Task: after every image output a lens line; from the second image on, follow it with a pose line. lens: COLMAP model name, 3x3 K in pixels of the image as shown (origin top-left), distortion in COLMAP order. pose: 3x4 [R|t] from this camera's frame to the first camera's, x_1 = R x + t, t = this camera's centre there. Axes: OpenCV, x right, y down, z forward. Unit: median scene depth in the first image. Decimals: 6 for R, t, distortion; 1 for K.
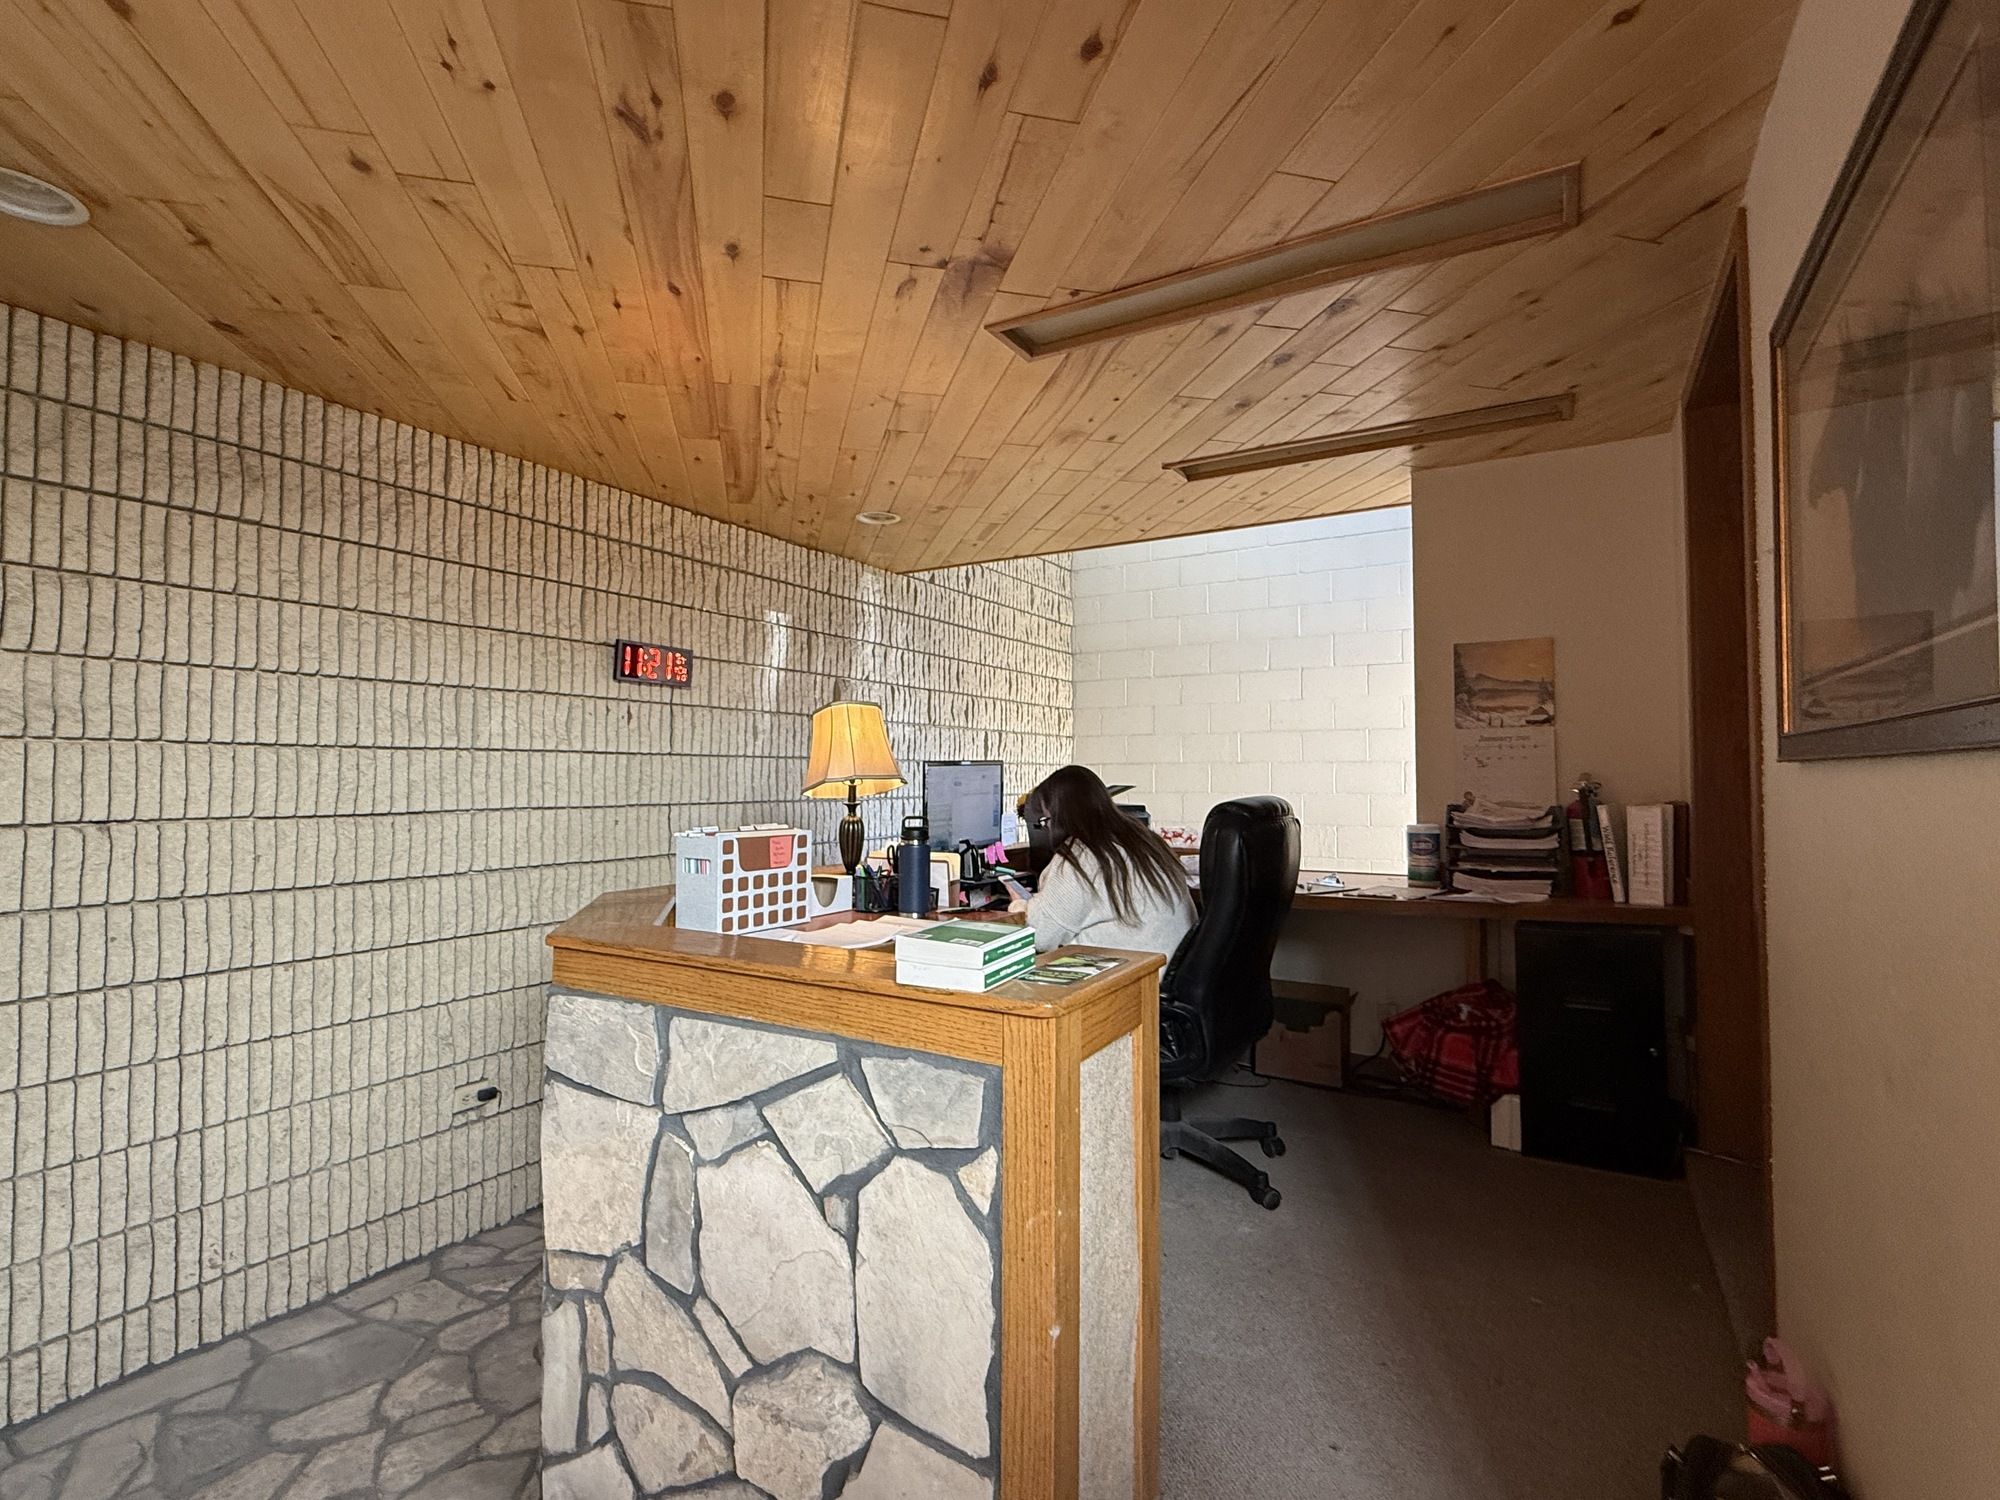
lens RADIAL K [[952.4, 0, 991.4], [0, 952.4, 751.0], [0, 0, 1]] dist [-0.002410, -0.000194]
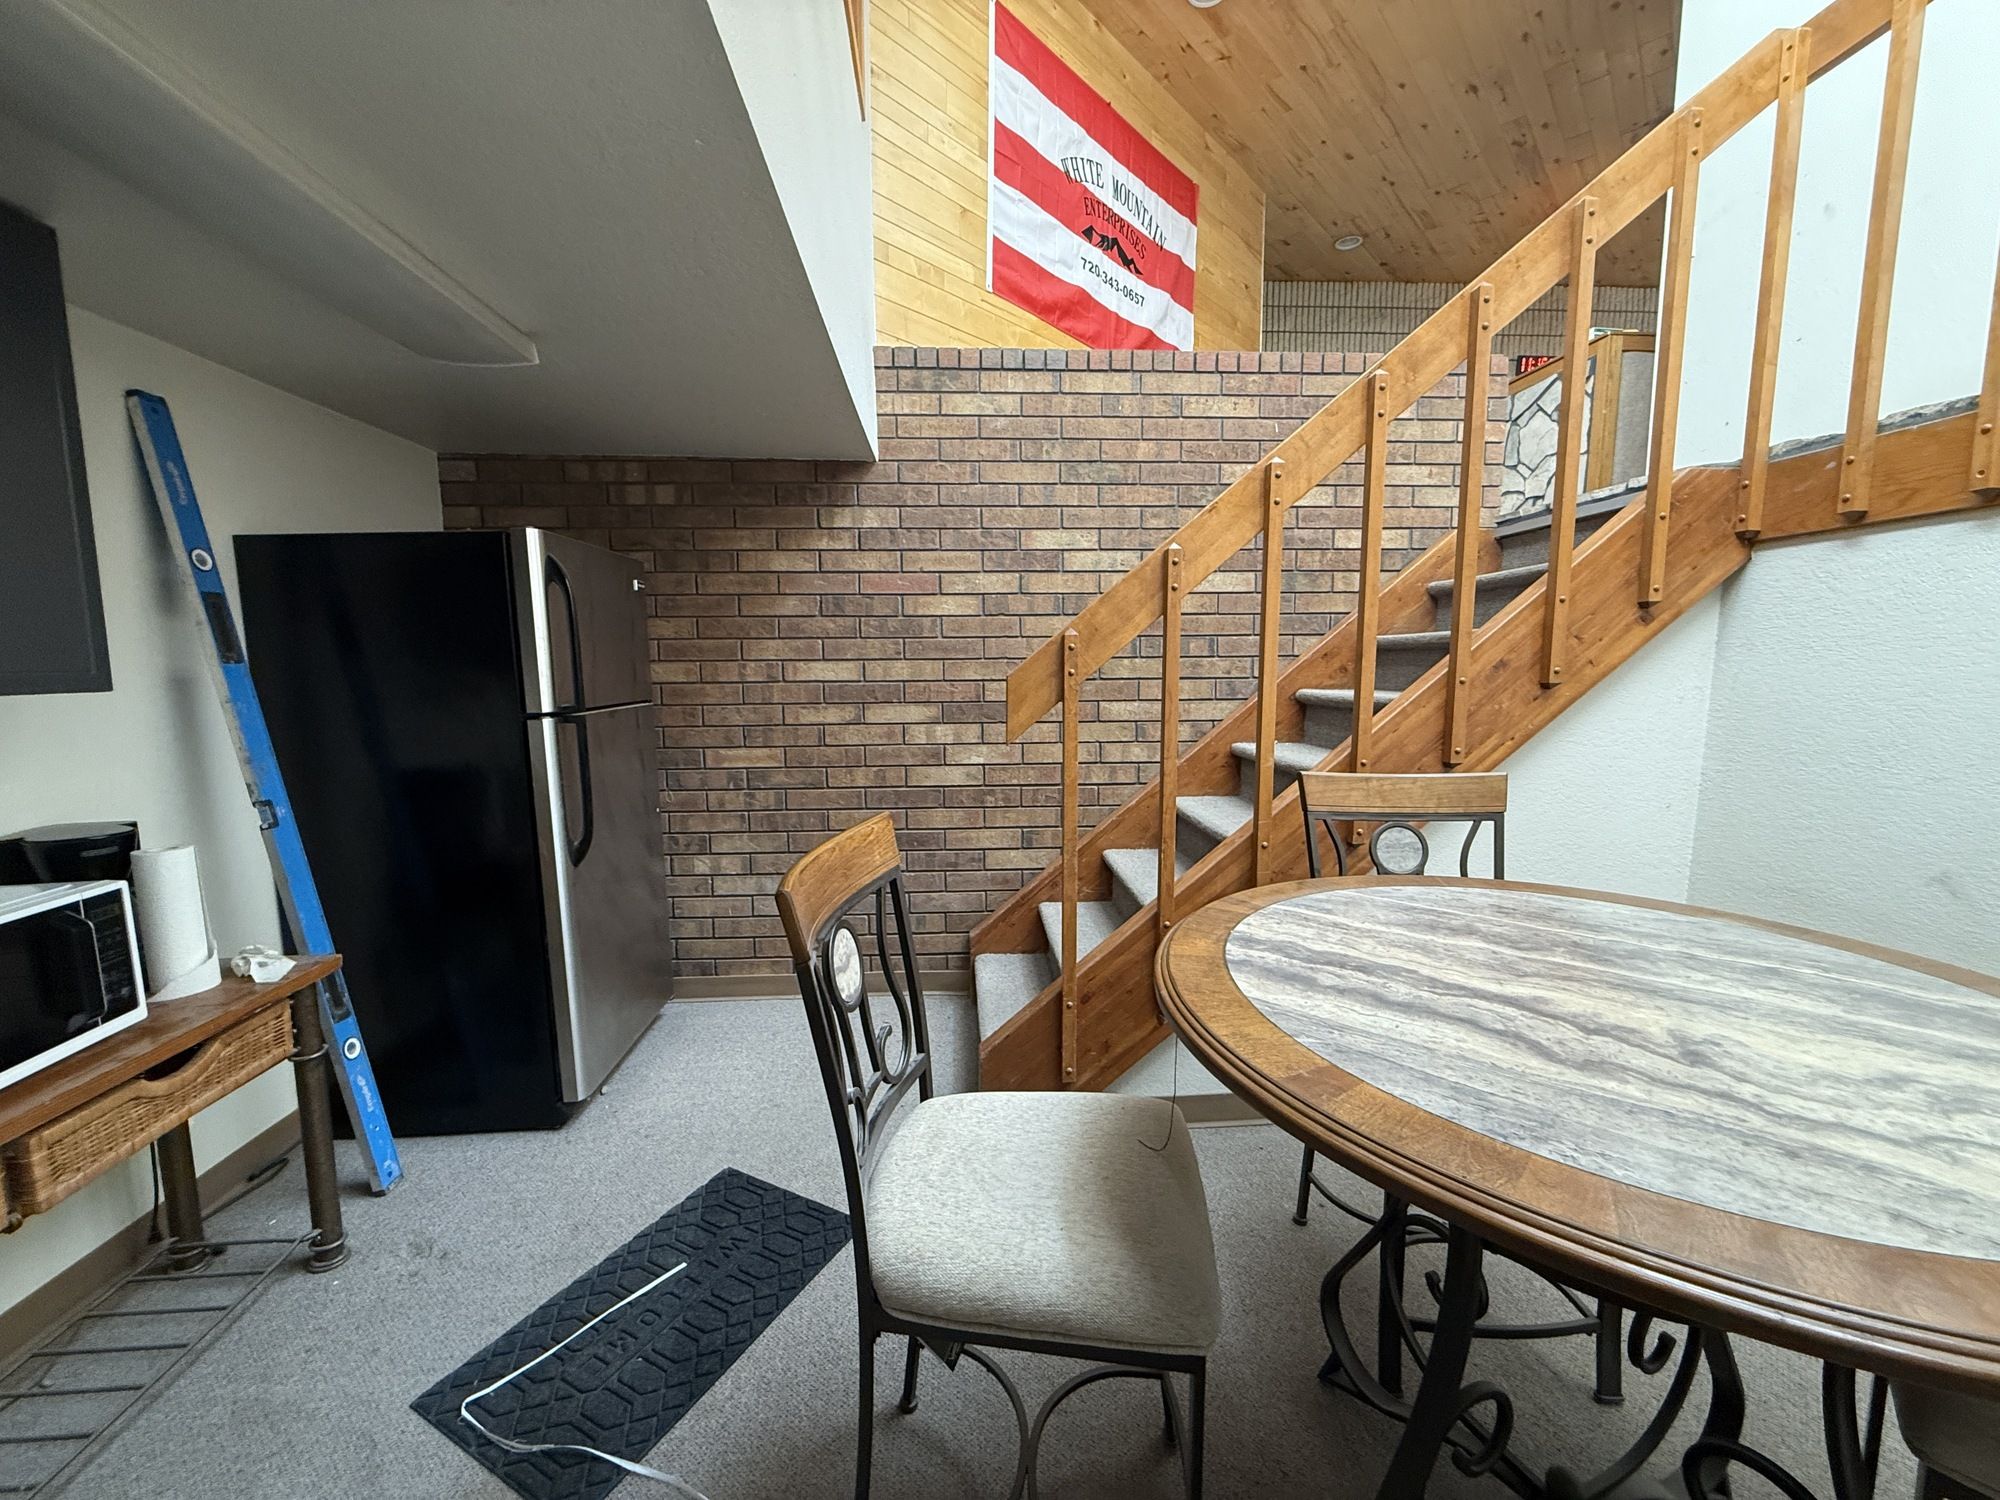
lens RADIAL K [[790.8, 0, 1001.0], [0, 790.8, 753.7], [0, 0, 1]] dist [-0.002498, -0.000112]
pose [[0.560209, 0.091429, -0.823290, 1.042618], [0.033105, 0.990625, 0.132539, 1.014135], [0.827689, -0.101505, 0.551931, -2.177046]]
